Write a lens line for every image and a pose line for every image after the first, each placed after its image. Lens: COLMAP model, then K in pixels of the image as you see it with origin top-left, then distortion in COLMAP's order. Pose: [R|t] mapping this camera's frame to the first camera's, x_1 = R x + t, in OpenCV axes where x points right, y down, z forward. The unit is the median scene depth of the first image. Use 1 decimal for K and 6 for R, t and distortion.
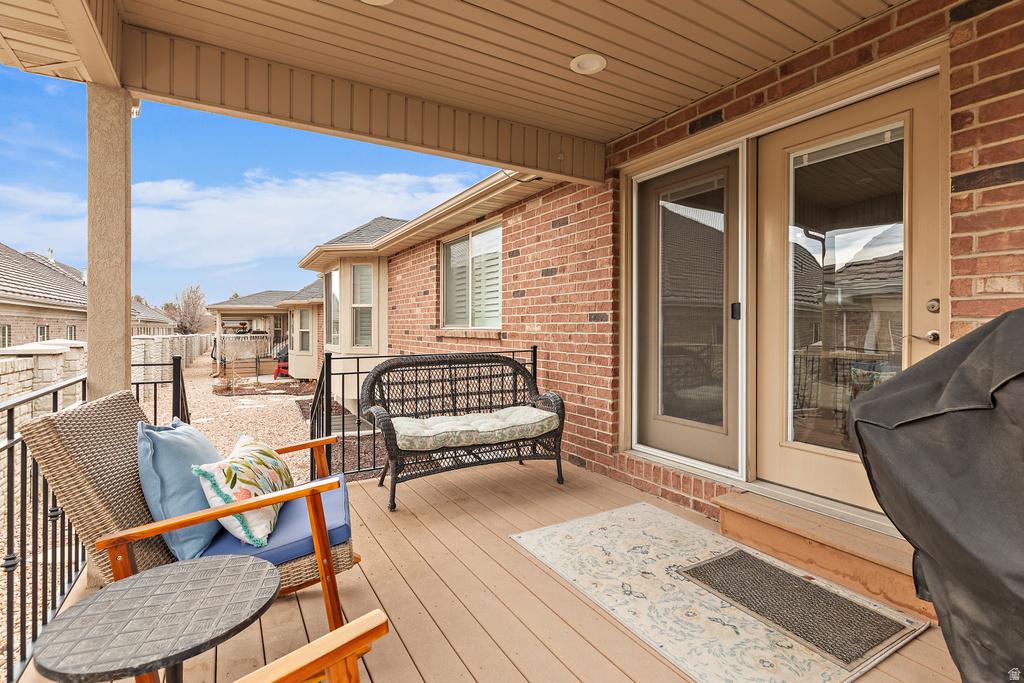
lens RADIAL K [[484.1, 0, 522.3], [0, 484.1, 327.6], [0, 0, 1]] dist [-0.001024, -0.000329]
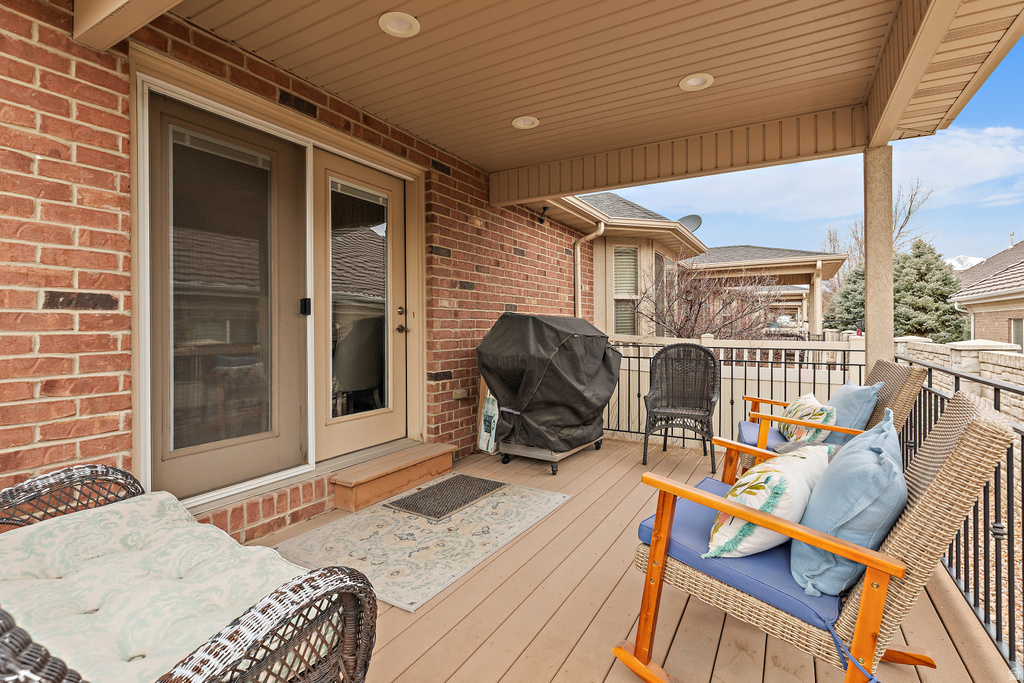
lens RADIAL K [[484.1, 0, 522.3], [0, 484.1, 327.6], [0, 0, 1]] dist [-0.001024, -0.000329]
pose [[-0.487370, 0.000380, 0.873196, -0.775238], [0.004323, 0.999989, 0.001977, 0.011623], [-0.873185, 0.004738, -0.487366, 1.278770]]
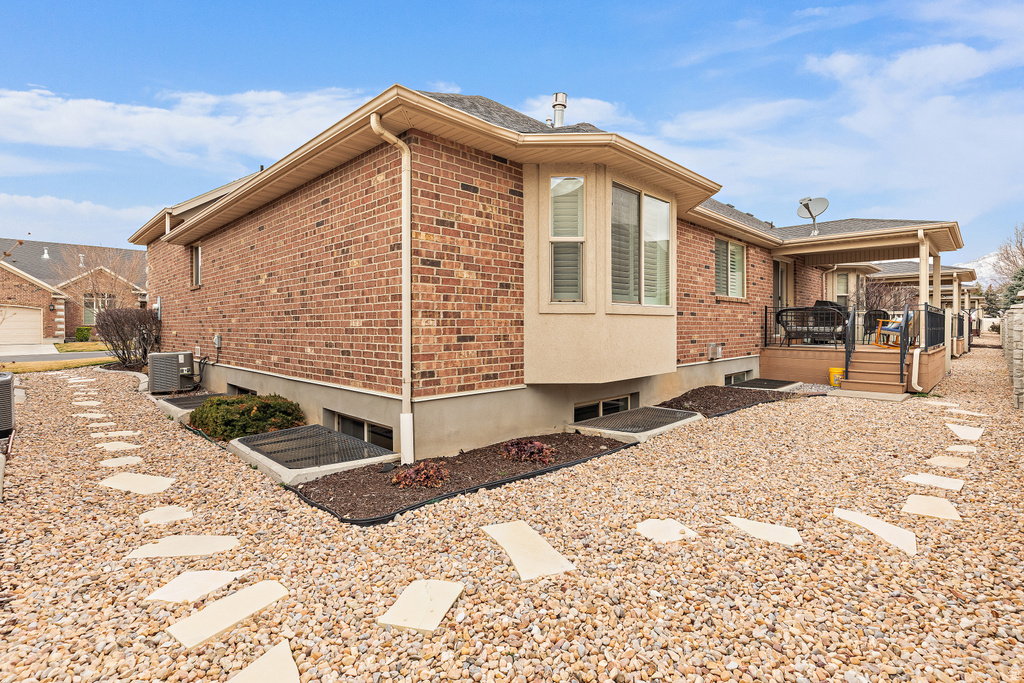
lens RADIAL K [[484.1, 0, 522.3], [0, 484.1, 327.6], [0, 0, 1]] dist [-0.001024, -0.000329]
pose [[-0.238906, -0.004624, 0.971032, -3.683308], [0.001260, 0.999986, 0.005072, 0.234218], [-0.971042, 0.002435, -0.238897, 4.858027]]
